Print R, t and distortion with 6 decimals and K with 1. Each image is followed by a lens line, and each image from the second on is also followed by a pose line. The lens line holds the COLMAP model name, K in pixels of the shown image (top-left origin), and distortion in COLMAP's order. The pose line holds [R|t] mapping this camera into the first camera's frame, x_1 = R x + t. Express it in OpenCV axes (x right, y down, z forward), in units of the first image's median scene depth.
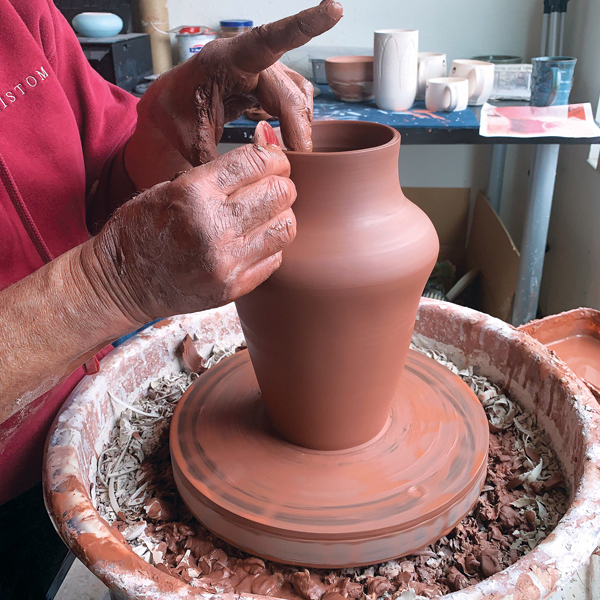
lens RADIAL K [[614.6, 0, 308.5], [0, 614.6, 275.8], [0, 0, 1]] dist [0.000085, 0.000000]
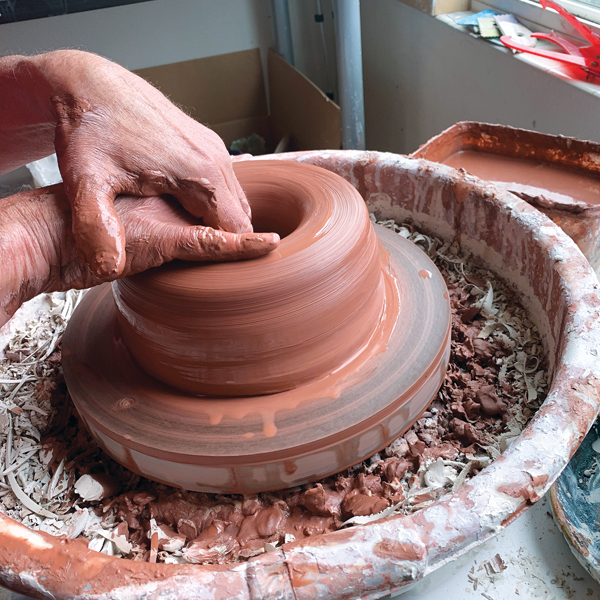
lens RADIAL K [[614.6, 0, 302.9], [0, 614.6, 297.0], [0, 0, 1]] dist [0.000085, 0.000000]
pose [[0.914411, -0.295813, 0.276311, -0.122162], [0.235542, 0.943983, 0.231118, 0.035705], [-0.329201, -0.146254, 0.932865, 0.198856]]
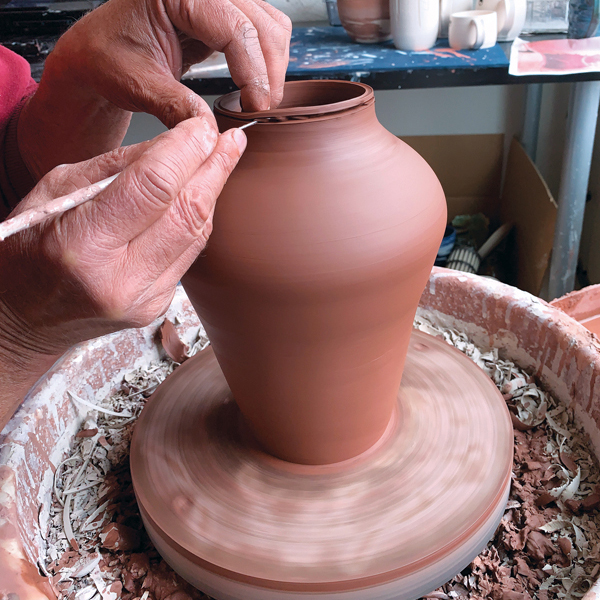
lens RADIAL K [[614.6, 0, 313.9], [0, 614.6, 264.9], [0, 0, 1]] dist [0.000085, 0.000000]
pose [[0.998289, -0.026443, -0.052145, 0.066524], [0.029537, 0.997792, 0.059484, -0.029232], [0.050457, -0.060922, 0.996866, 0.159575]]
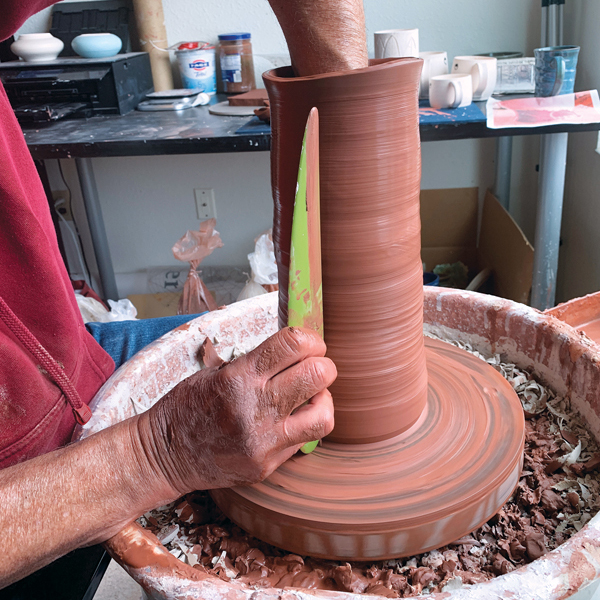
lens RADIAL K [[614.6, 0, 310.6], [0, 614.6, 282.0], [0, 0, 1]] dist [0.000085, 0.000000]
pose [[0.998312, -0.057283, -0.009544, -0.019015], [0.057119, 0.998229, -0.016651, 0.035050], [0.010481, 0.016078, 0.999816, 0.017944]]
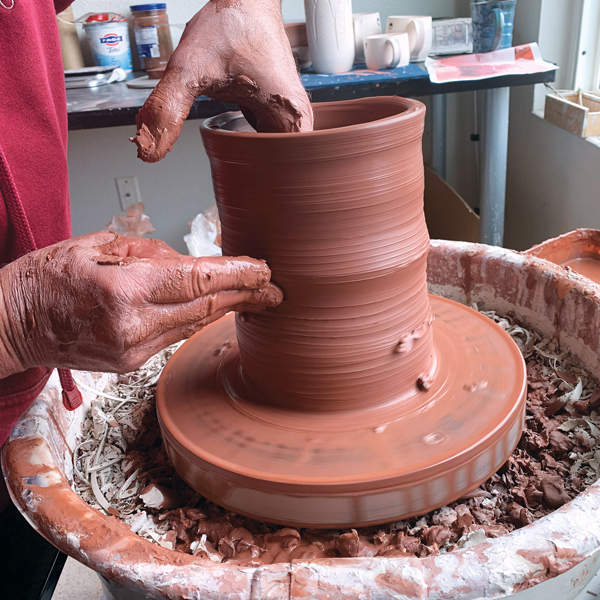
lens RADIAL K [[614.6, 0, 309.6], [0, 614.6, 309.5], [0, 0, 1]] dist [0.000085, 0.000000]
pose [[0.986930, -0.128485, 0.097261, -0.073508], [0.125503, 0.991432, 0.036213, 0.103087], [-0.101081, -0.023533, 0.994600, 0.131554]]
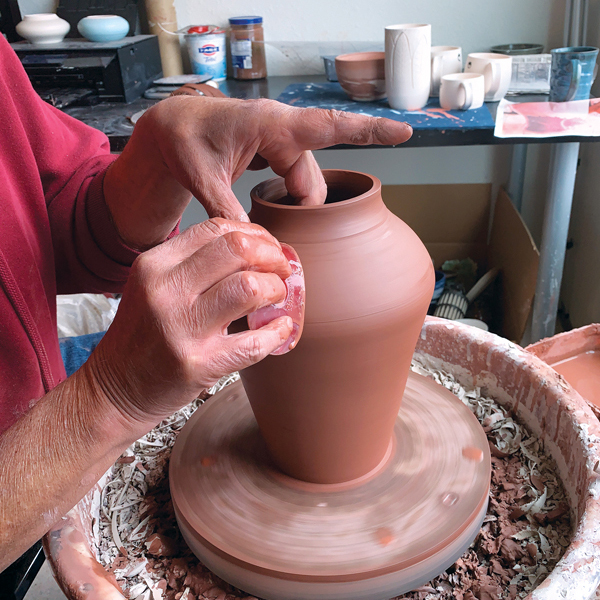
lens RADIAL K [[614.6, 0, 313.3], [0, 614.6, 304.7], [0, 0, 1]] dist [0.000085, 0.000000]
pose [[0.999021, -0.022381, -0.038157, 0.045953], [0.024728, 0.997759, 0.062180, -0.057439], [0.036680, -0.063063, 0.997335, 0.023159]]
